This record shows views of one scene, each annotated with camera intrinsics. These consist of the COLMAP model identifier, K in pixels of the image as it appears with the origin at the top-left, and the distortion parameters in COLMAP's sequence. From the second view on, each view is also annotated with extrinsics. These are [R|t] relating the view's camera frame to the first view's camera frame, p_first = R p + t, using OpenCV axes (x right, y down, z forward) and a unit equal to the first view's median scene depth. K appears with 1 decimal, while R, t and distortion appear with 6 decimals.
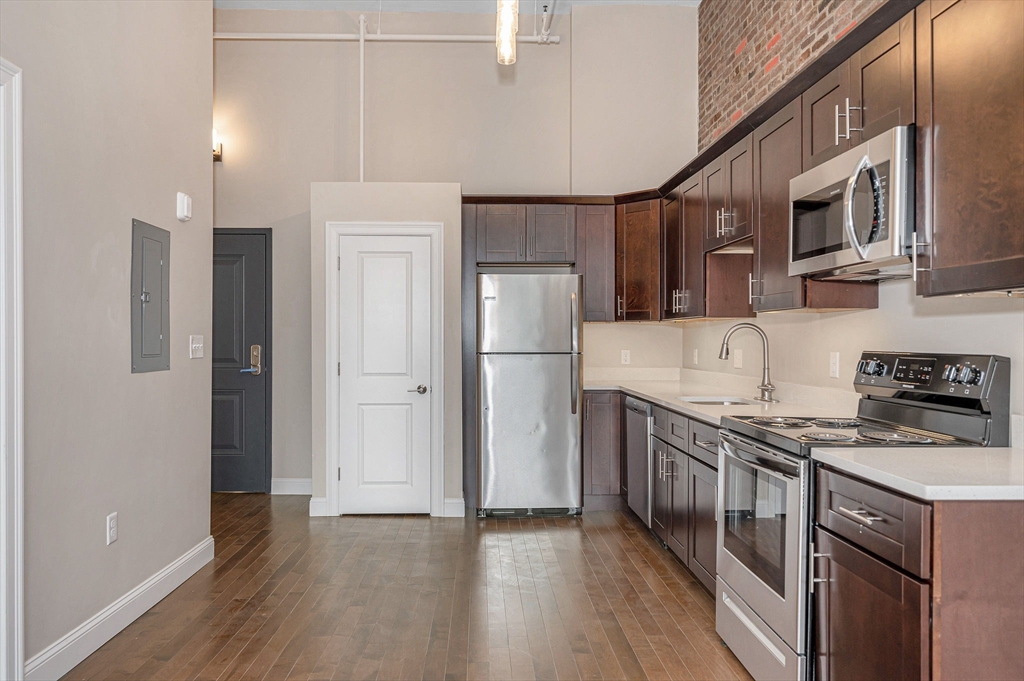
lens RADIAL K [[715.9, 0, 510.5], [0, 715.9, 341.4], [0, 0, 1]] dist [-0.005784, 0.006473]
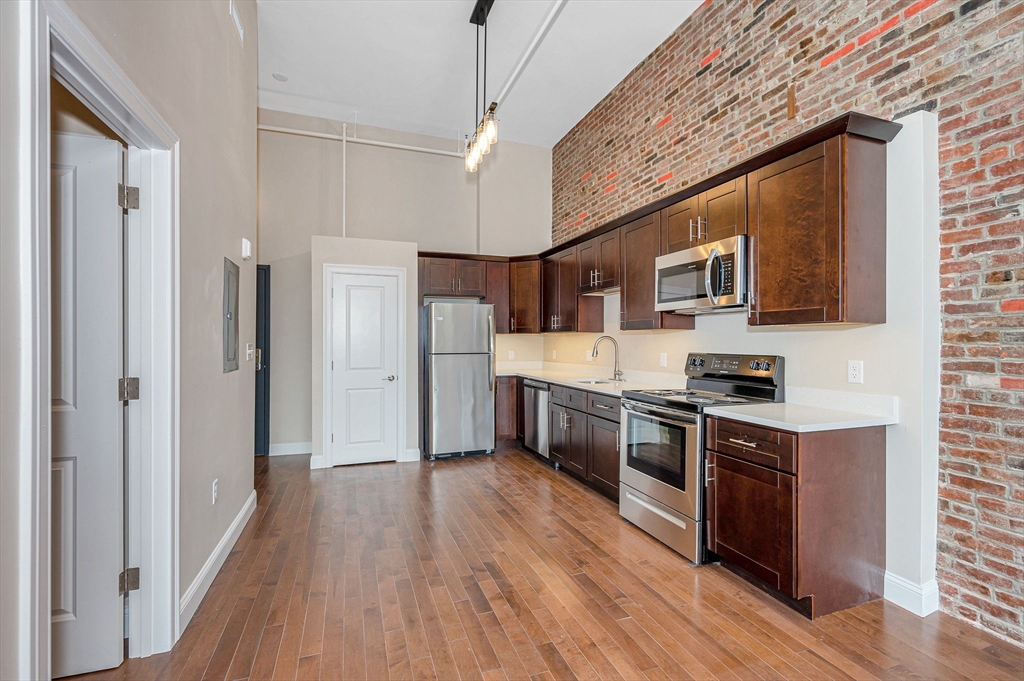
lens RADIAL K [[445.7, 0, 514.1], [0, 445.7, 340.0], [0, 0, 1]] dist [0.000108, -0.000507]
pose [[0.951652, 0.000766, 0.307177, -0.180315], [0.001014, 0.999984, -0.005637, -0.008159], [-0.307176, 0.005676, 0.951636, 0.028385]]
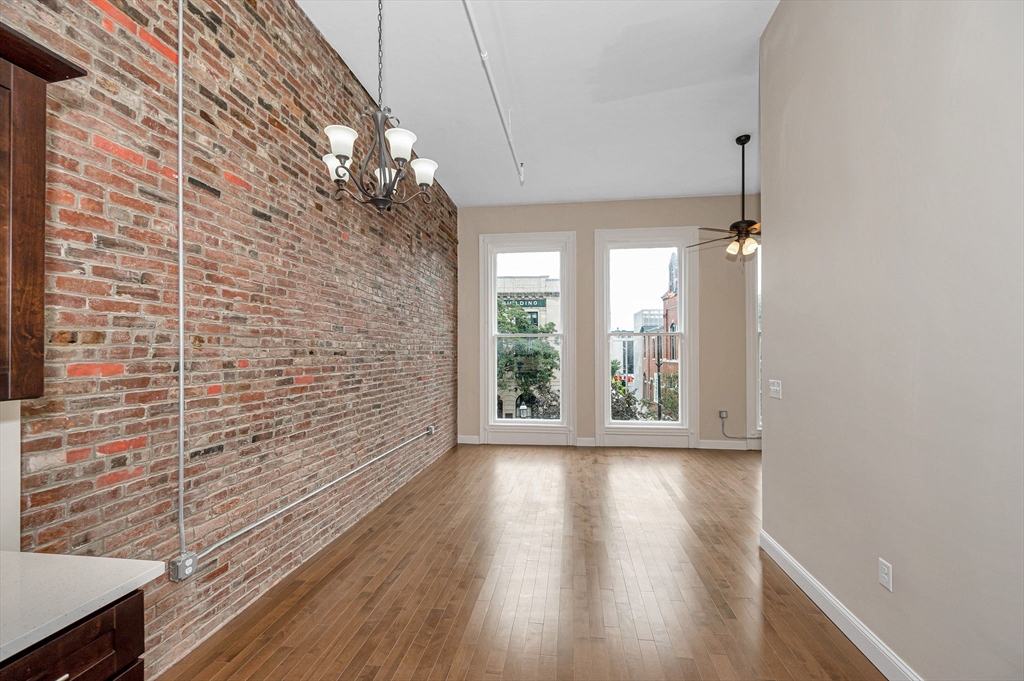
lens RADIAL K [[419.3, 0, 518.2], [0, 419.3, 350.1], [0, 0, 1]] dist [0.001339, -0.000266]
pose [[-0.985047, 0.005709, 0.172192, -0.050613], [0.005413, 0.999983, -0.002191, -0.054491], [-0.172202, -0.001226, -0.985061, 0.547165]]
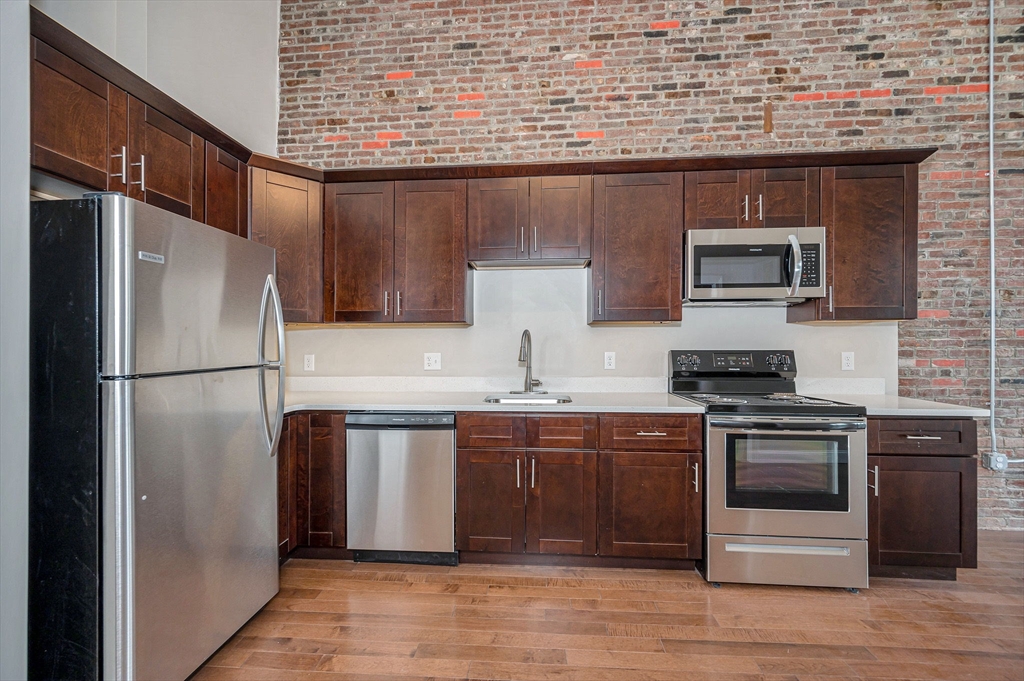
lens RADIAL K [[404.1, 0, 510.2], [0, 404.1, 342.4], [0, 0, 1]] dist [-0.002833, 0.000897]
pose [[0.123168, 0.000402, 0.992386, -0.273540], [0.005827, 0.999982, -0.001129, -0.003080], [-0.992369, 0.005921, 0.123163, 0.777951]]
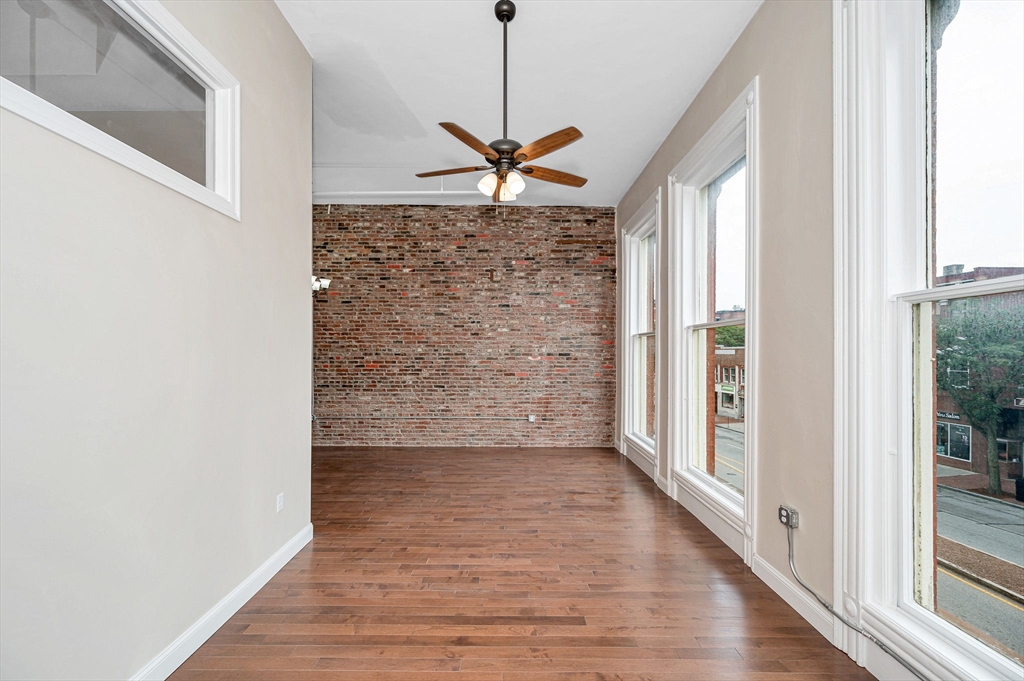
lens RADIAL K [[419.3, 0, 508.4], [0, 419.3, 350.4], [0, 0, 1]] dist [0.001339, -0.000266]
pose [[0.049180, 0.003814, 0.998783, -1.030783], [0.002157, 0.999990, -0.003924, -0.059529], [-0.998788, 0.002347, 0.049171, -0.549212]]
